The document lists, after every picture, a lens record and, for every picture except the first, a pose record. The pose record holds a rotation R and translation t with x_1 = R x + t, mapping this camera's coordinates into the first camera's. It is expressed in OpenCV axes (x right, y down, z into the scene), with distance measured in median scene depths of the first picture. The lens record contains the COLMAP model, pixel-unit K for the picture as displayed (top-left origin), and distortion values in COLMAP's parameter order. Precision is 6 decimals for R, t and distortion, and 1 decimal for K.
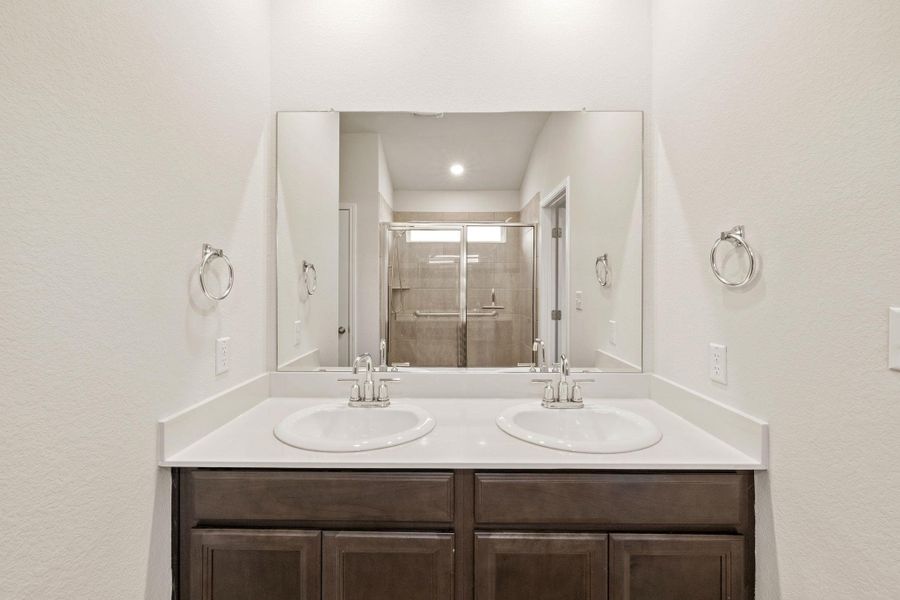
lens RADIAL K [[372.4, 0, 397.9], [0, 372.4, 291.4], [0, 0, 1]] dist [-0.003358, -0.000212]
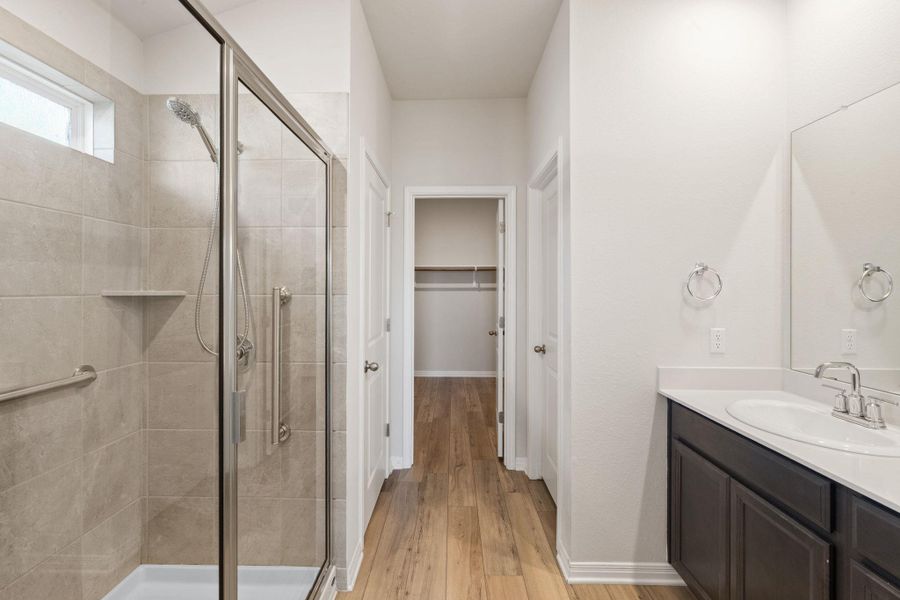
lens RADIAL K [[372.4, 0, 449.9], [0, 372.4, 293.9], [0, 0, 1]] dist [-0.003358, -0.000212]
pose [[-0.001678, 0.007025, -0.999974, 1.179924], [-0.020898, 0.999757, 0.007059, 0.010007], [0.999780, 0.020909, -0.001531, -0.001565]]
